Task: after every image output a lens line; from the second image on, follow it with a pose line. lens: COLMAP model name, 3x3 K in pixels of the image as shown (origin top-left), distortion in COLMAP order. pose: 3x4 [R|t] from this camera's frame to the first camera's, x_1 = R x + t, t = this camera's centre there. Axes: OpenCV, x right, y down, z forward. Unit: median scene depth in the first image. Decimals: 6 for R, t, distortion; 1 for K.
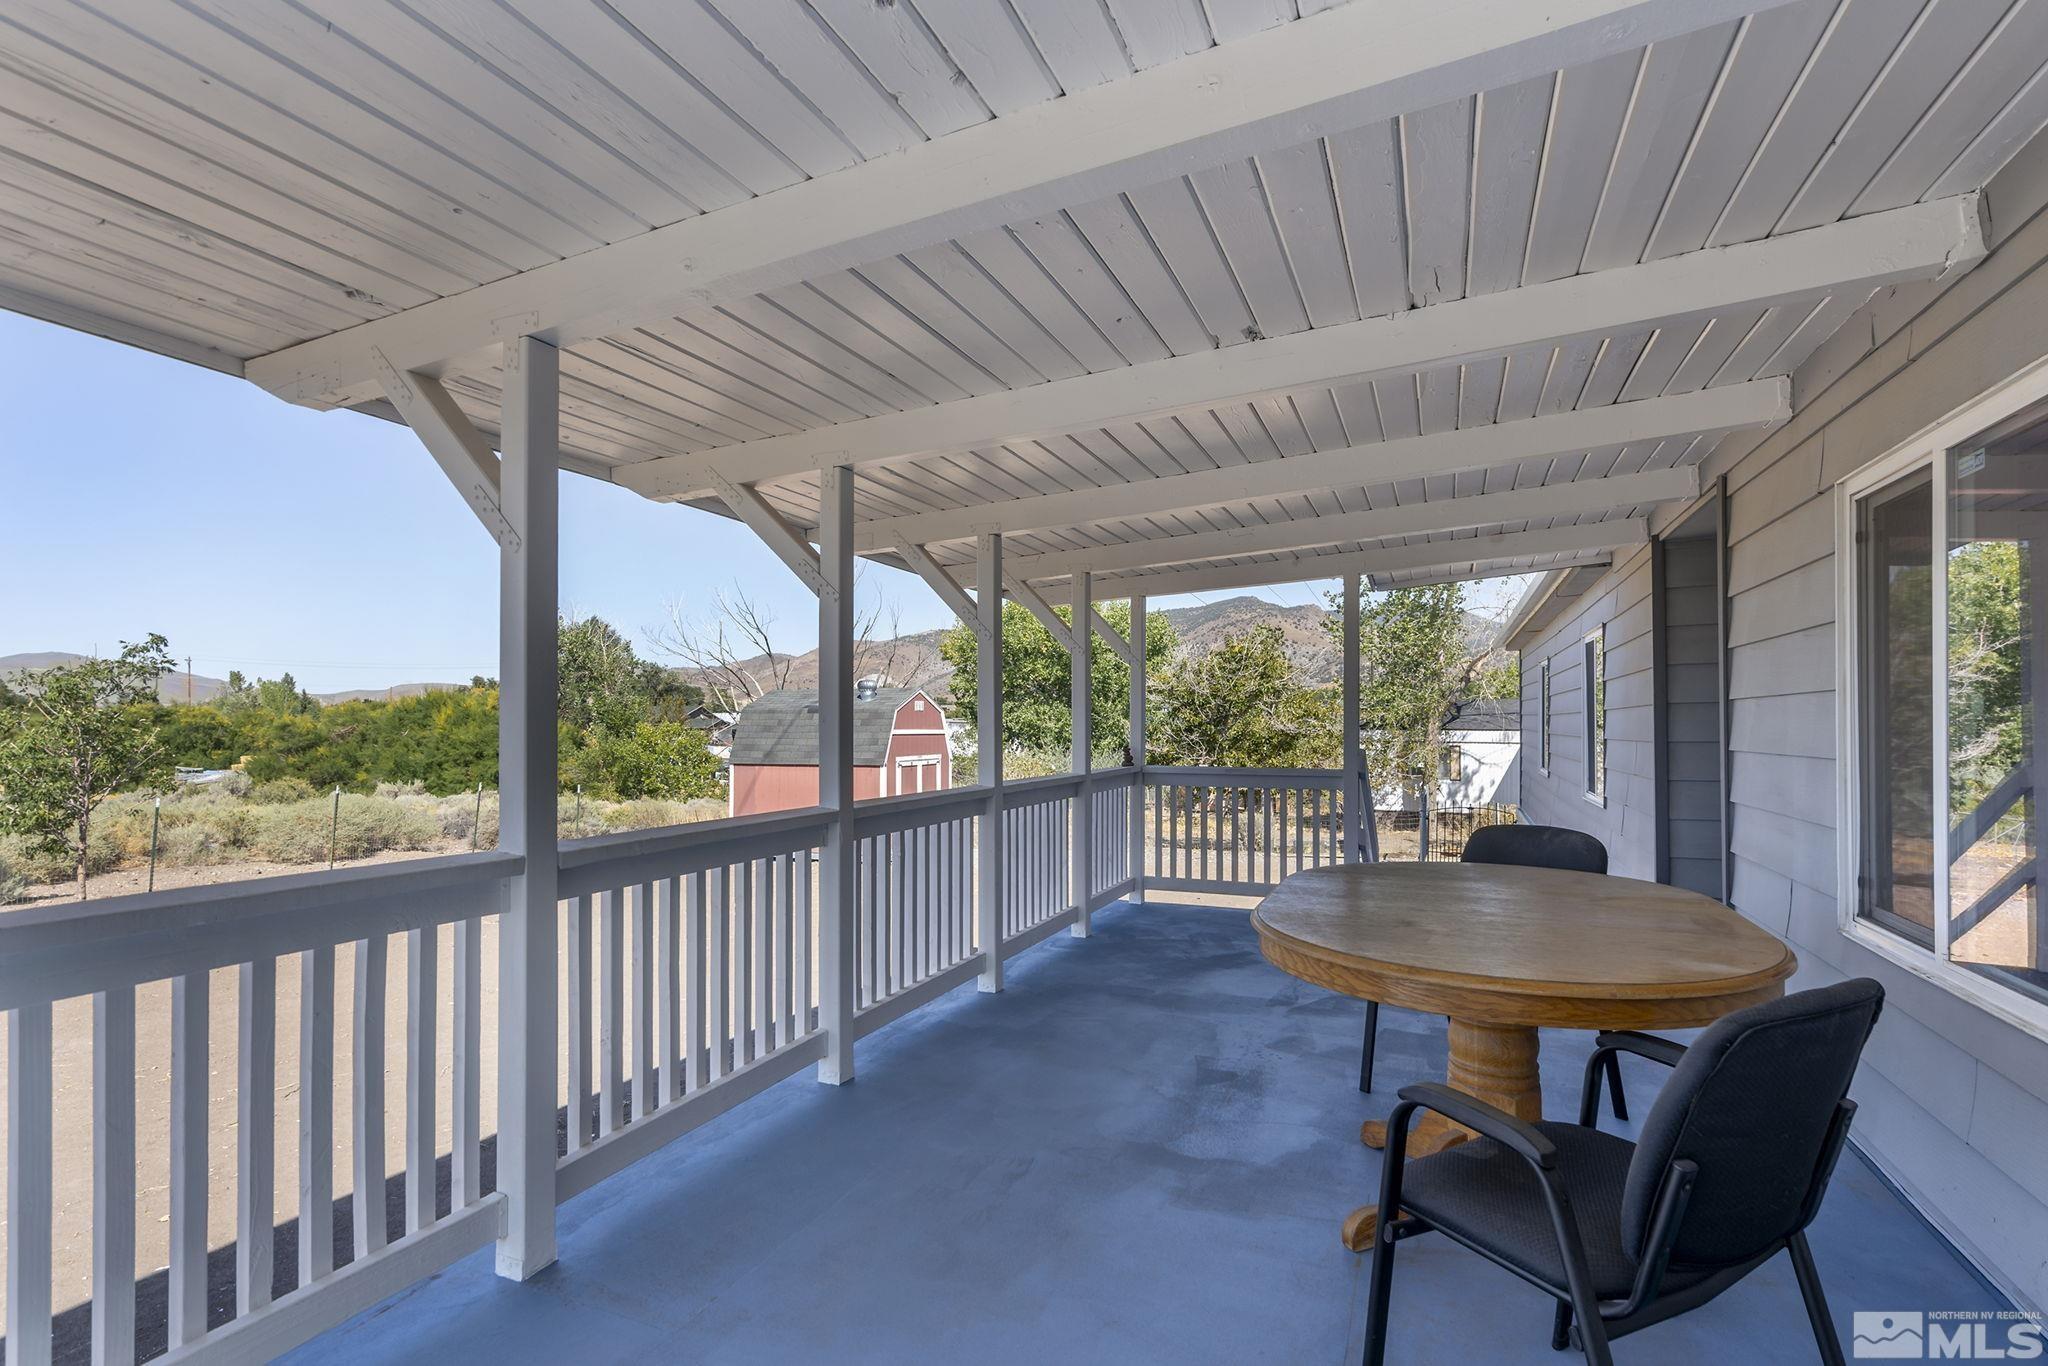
lens RADIAL K [[1023.0, 0, 1009.9], [0, 1023.0, 713.1], [0, 0, 1]] dist [-0.007264, 0.002835]
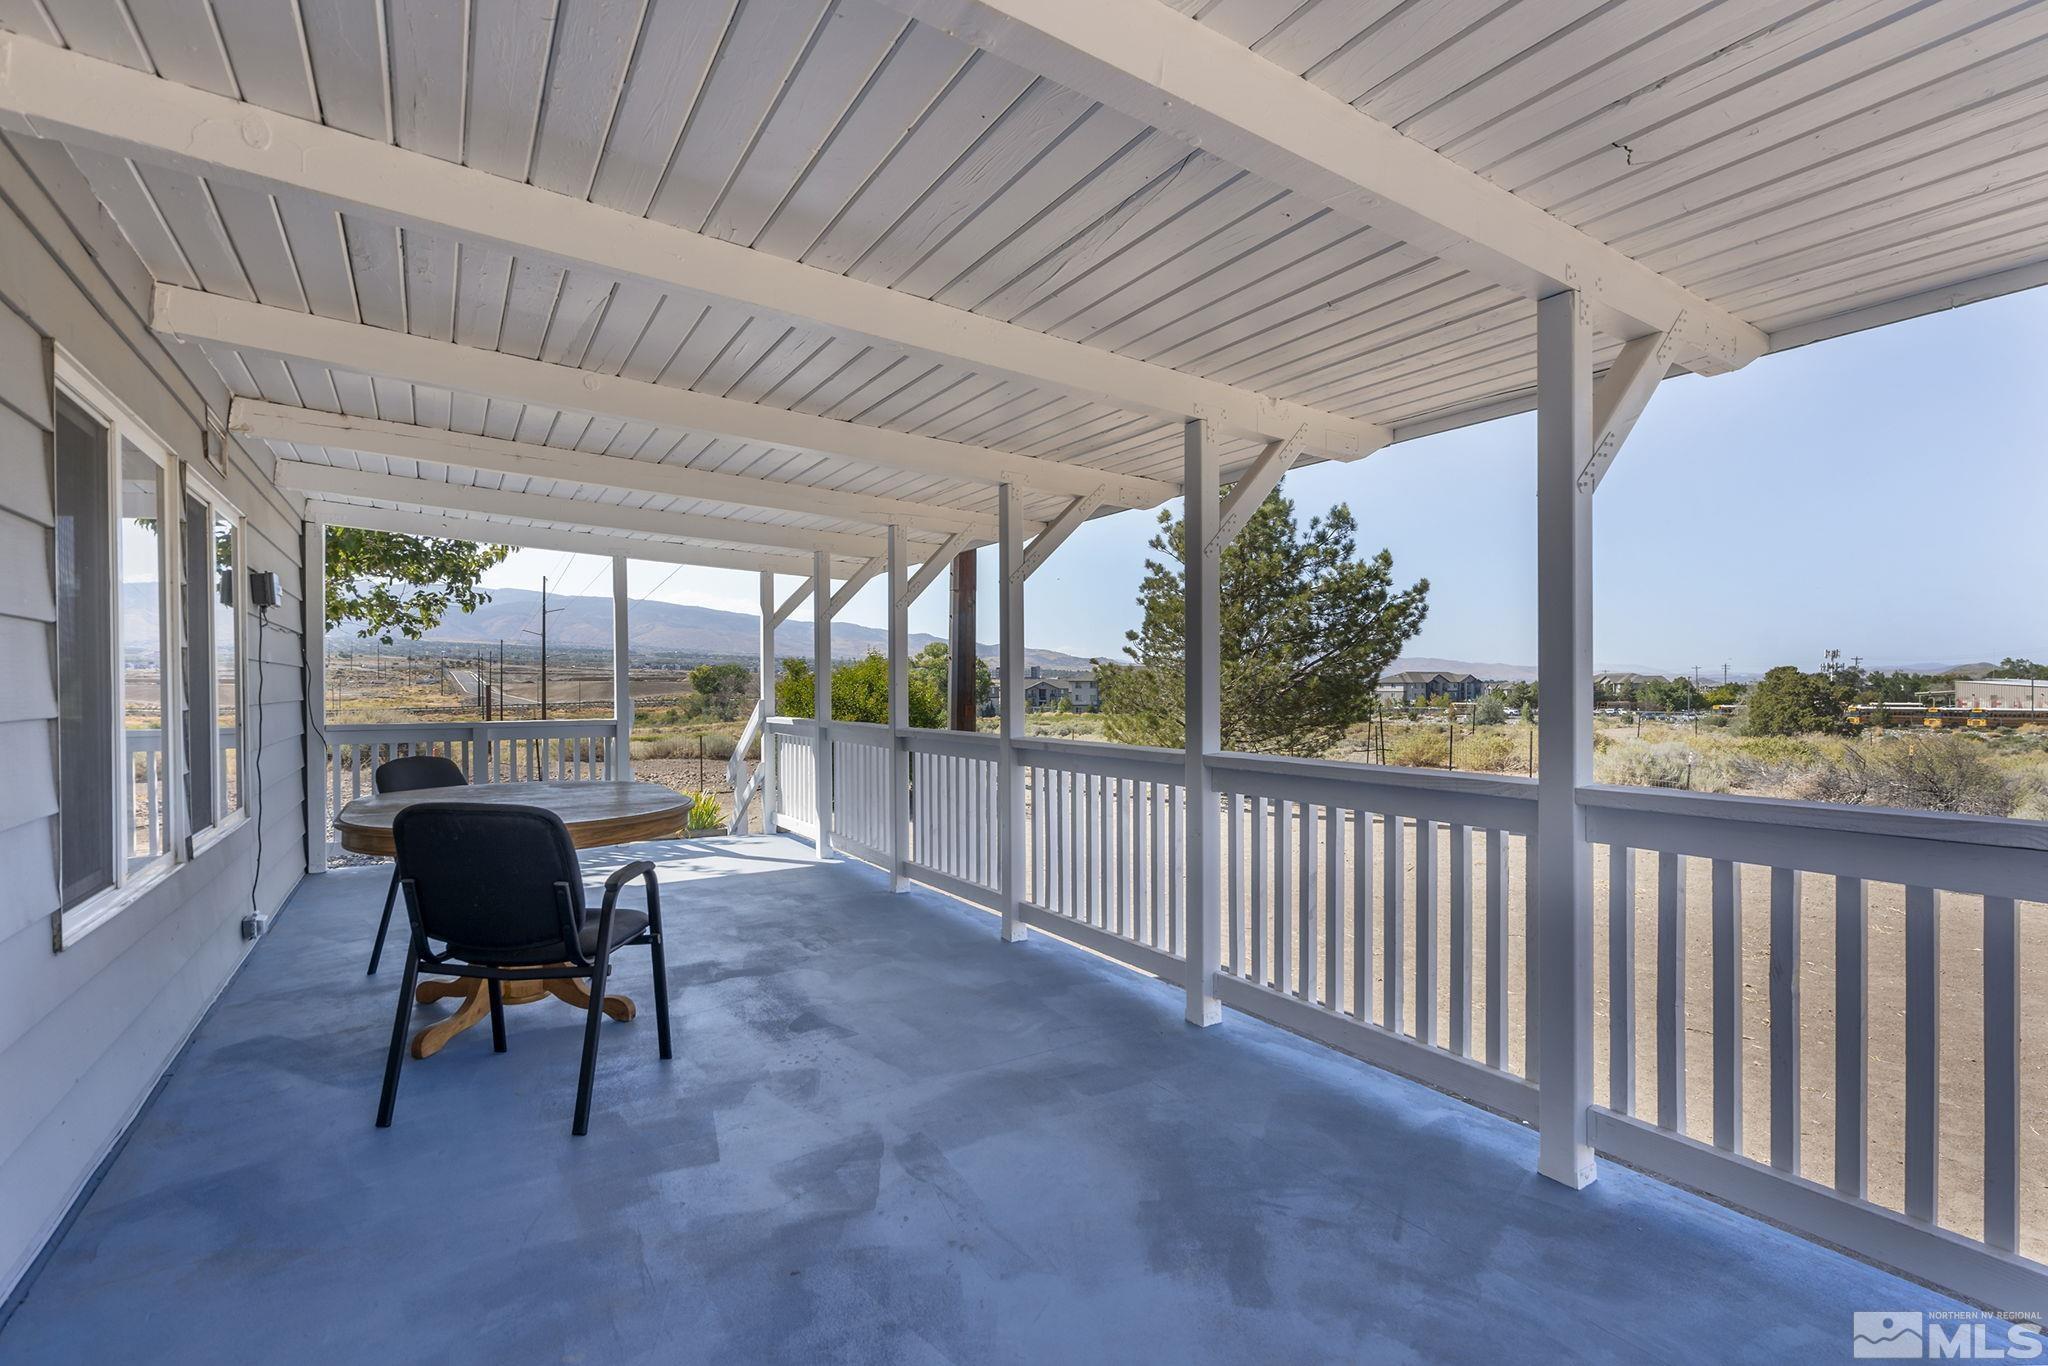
lens RADIAL K [[928.6, 0, 1011.7], [0, 928.6, 684.0], [0, 0, 1]] dist [-0.001700, -0.000188]
pose [[-0.576773, 0.001269, -0.816904, 0.758652], [0.010777, 0.999924, -0.006056, 0.024671], [0.816834, -0.012297, -0.576742, 1.543458]]
